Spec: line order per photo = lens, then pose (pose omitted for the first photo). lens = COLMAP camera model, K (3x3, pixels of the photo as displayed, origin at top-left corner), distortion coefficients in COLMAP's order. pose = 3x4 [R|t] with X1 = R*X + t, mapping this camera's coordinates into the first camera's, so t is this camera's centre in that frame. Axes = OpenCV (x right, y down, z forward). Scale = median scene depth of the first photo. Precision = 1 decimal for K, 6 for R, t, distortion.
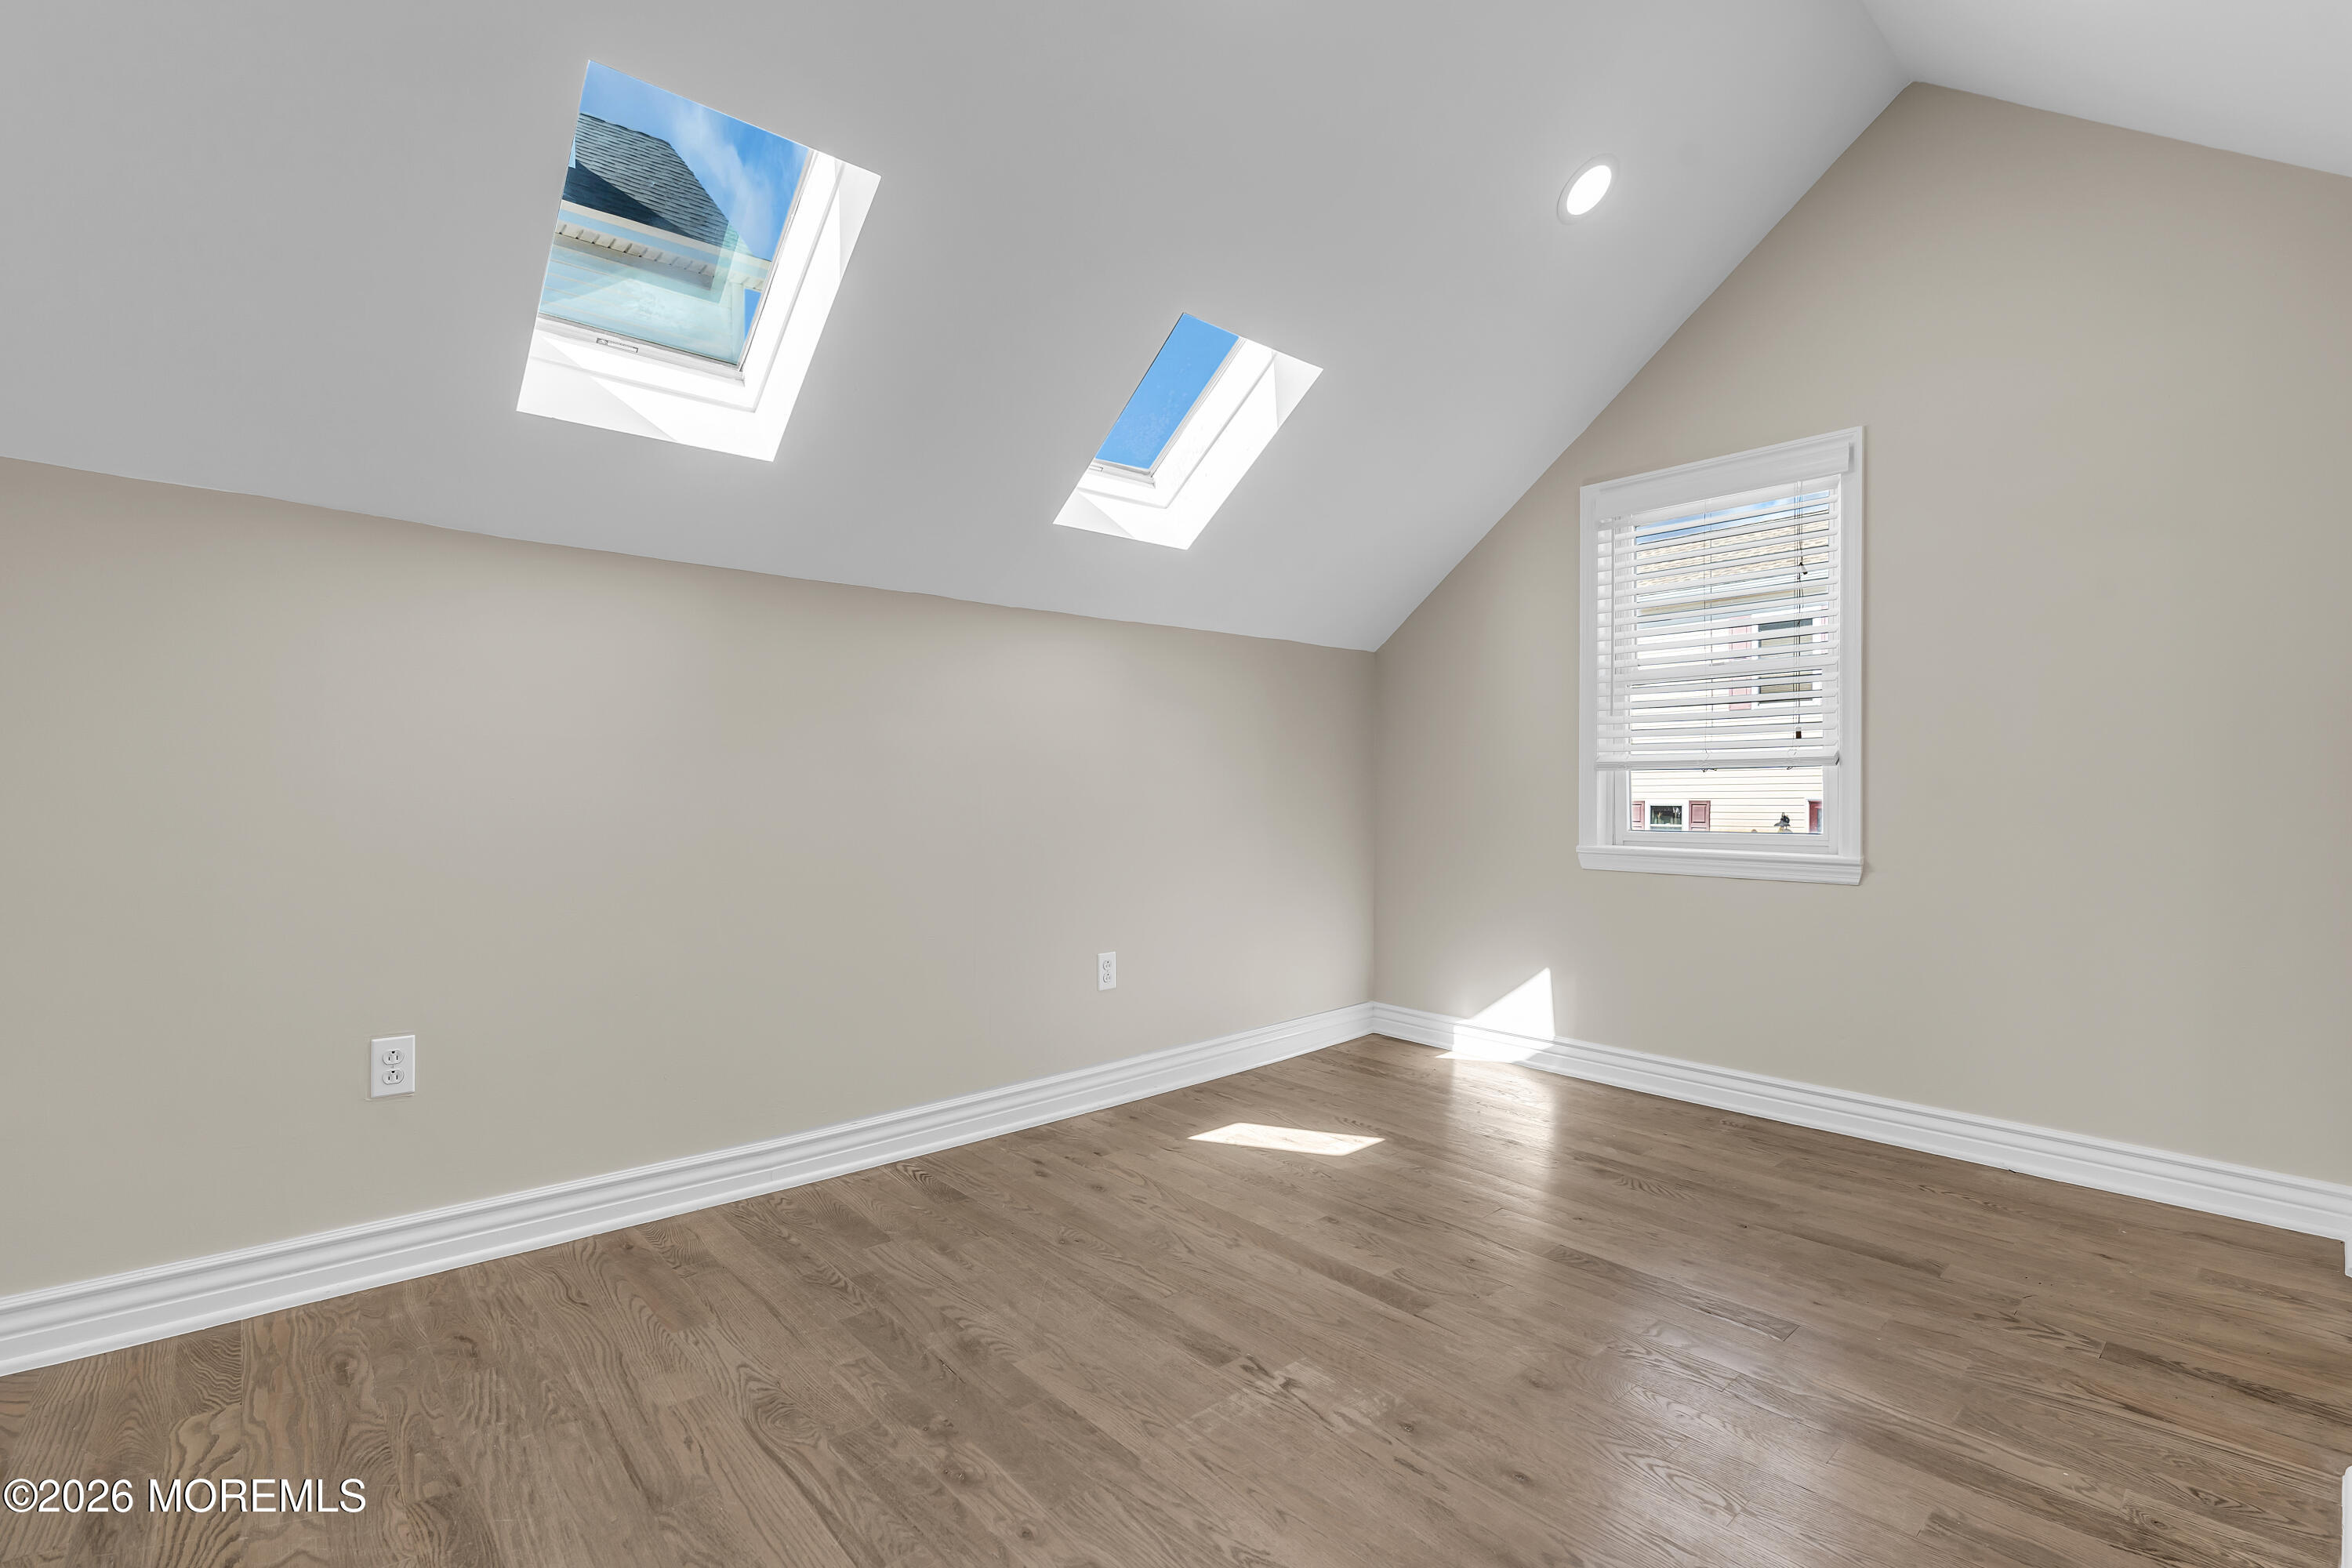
lens RADIAL K [[1072.1, 0, 1177.5], [0, 1072.1, 790.2], [0, 0, 1]] dist [-0.011195, 0.000612]
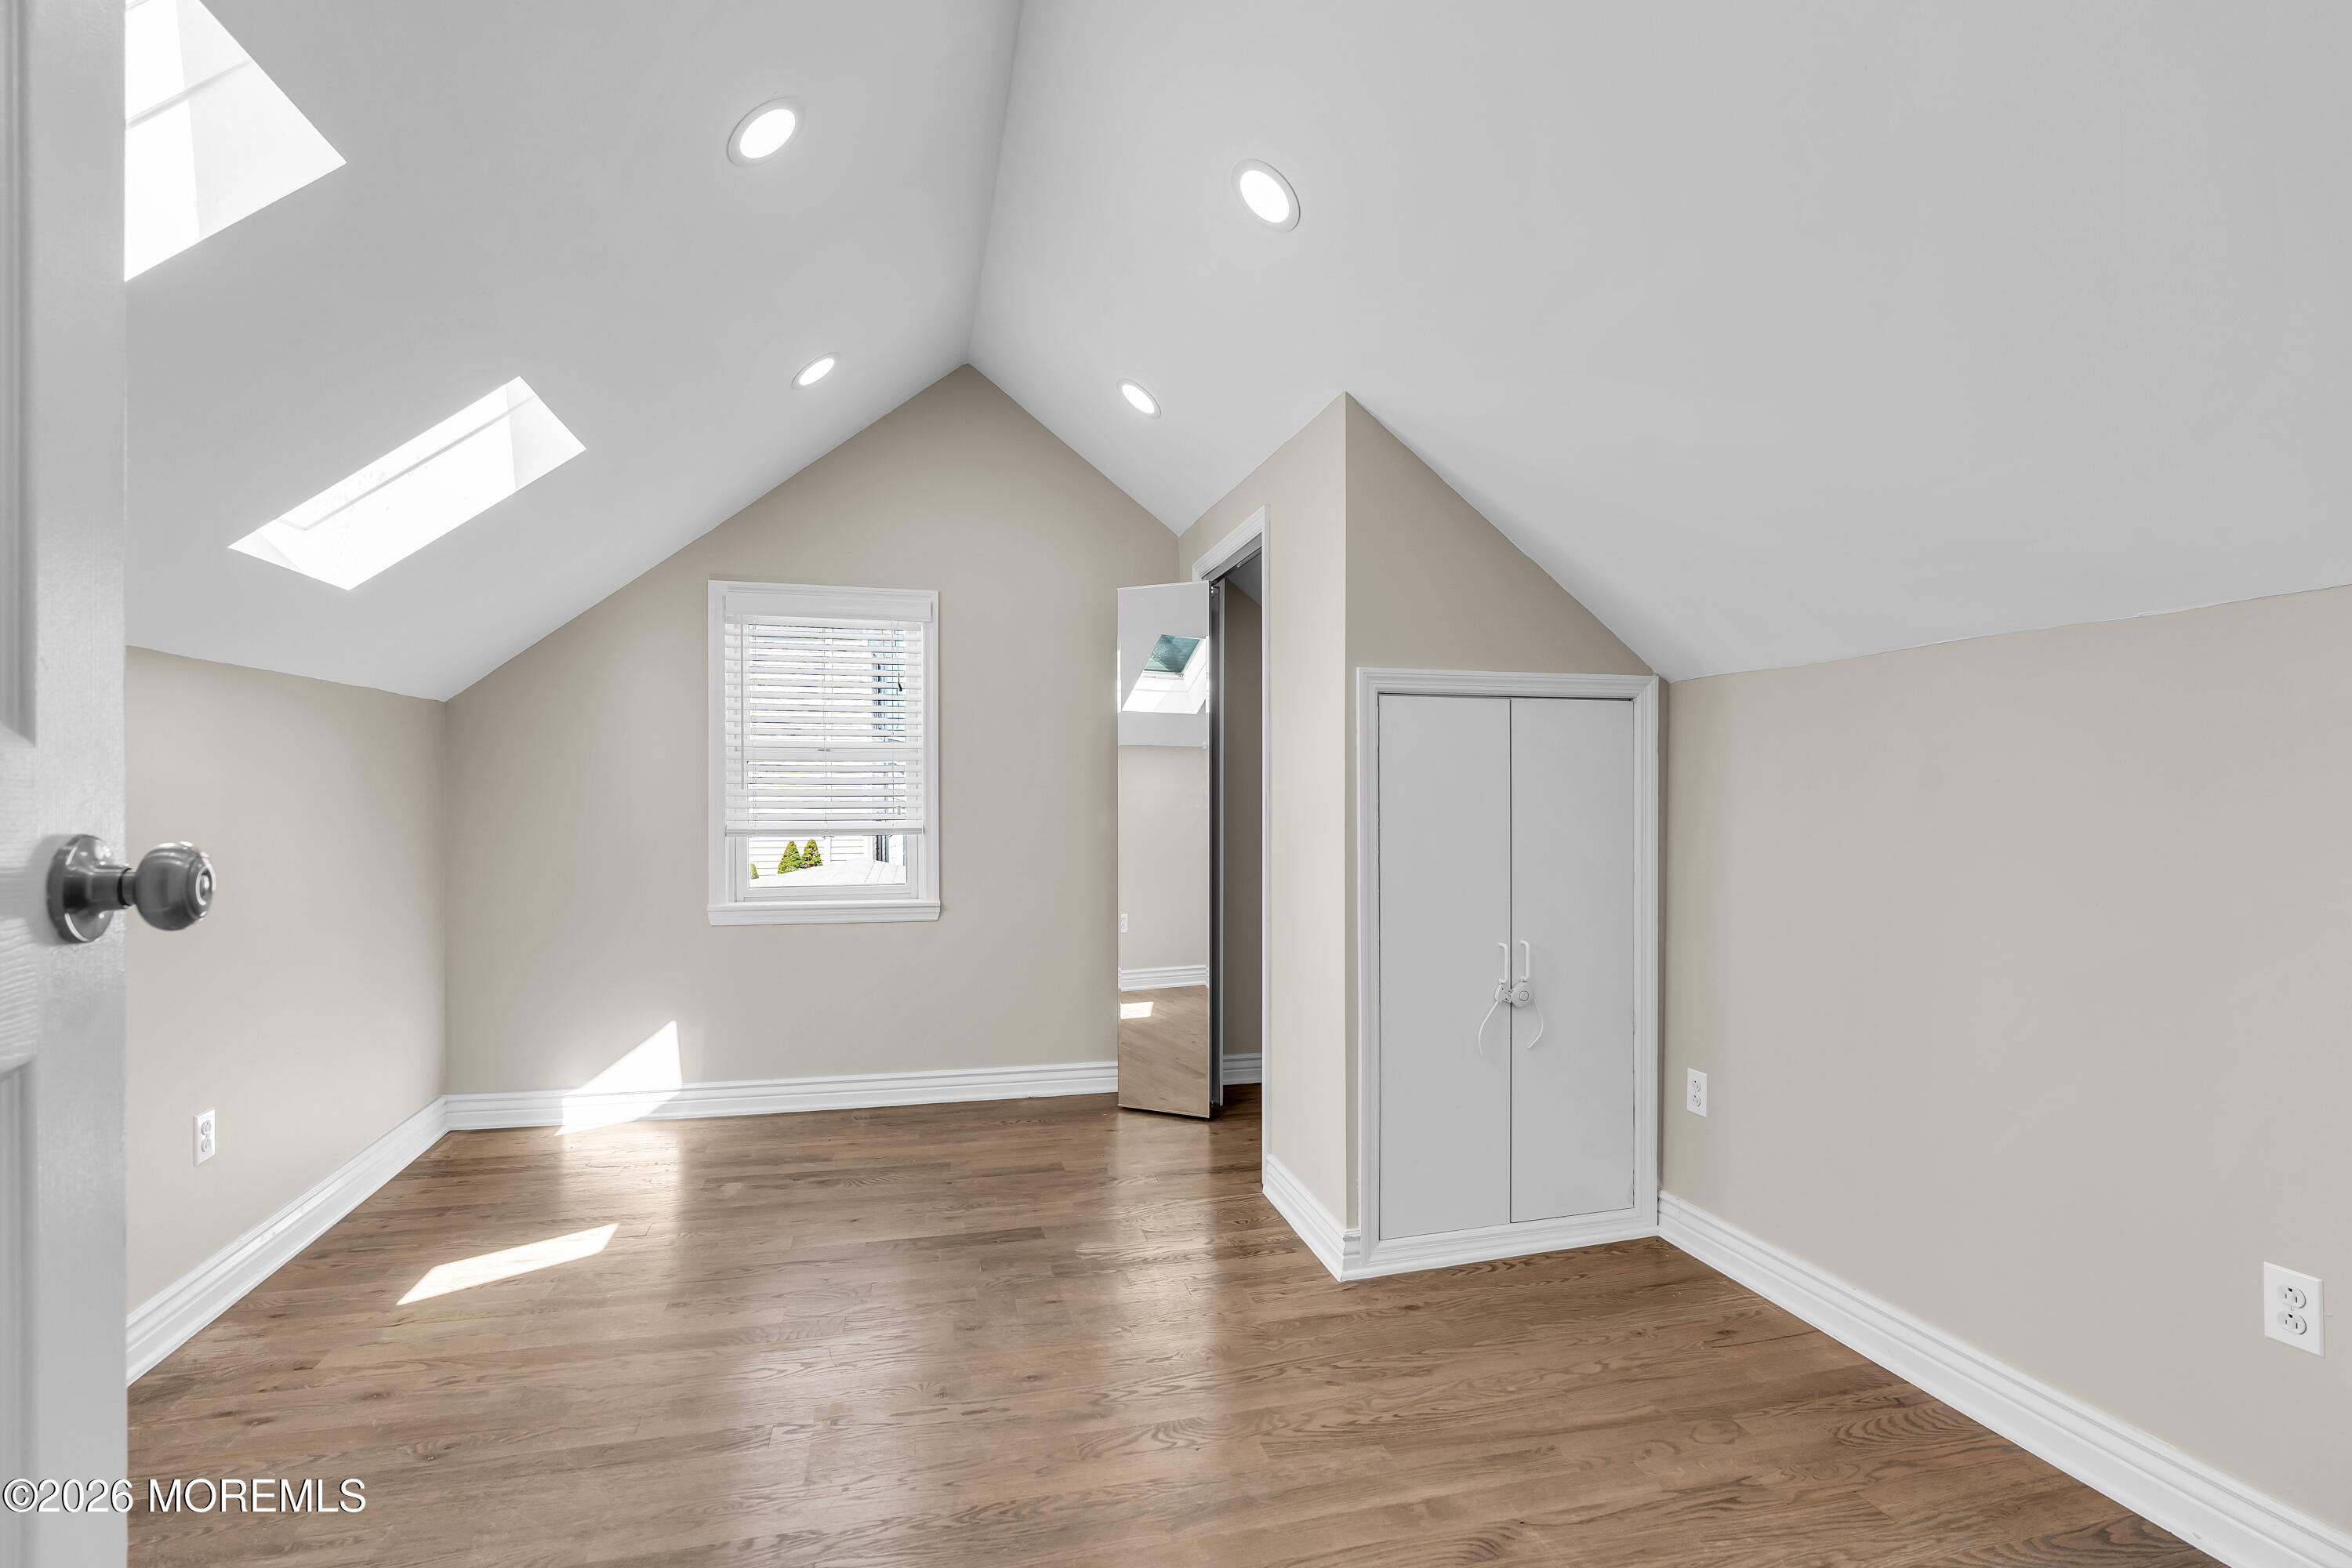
lens RADIAL K [[1072.1, 0, 1177.5], [0, 1072.1, 790.2], [0, 0, 1]] dist [-0.011195, 0.000612]
pose [[0.464261, 0.001896, 0.885696, -0.431462], [-0.004641, 0.999989, 0.000292, -0.080232], [-0.885686, -0.004246, 0.464265, 0.069239]]
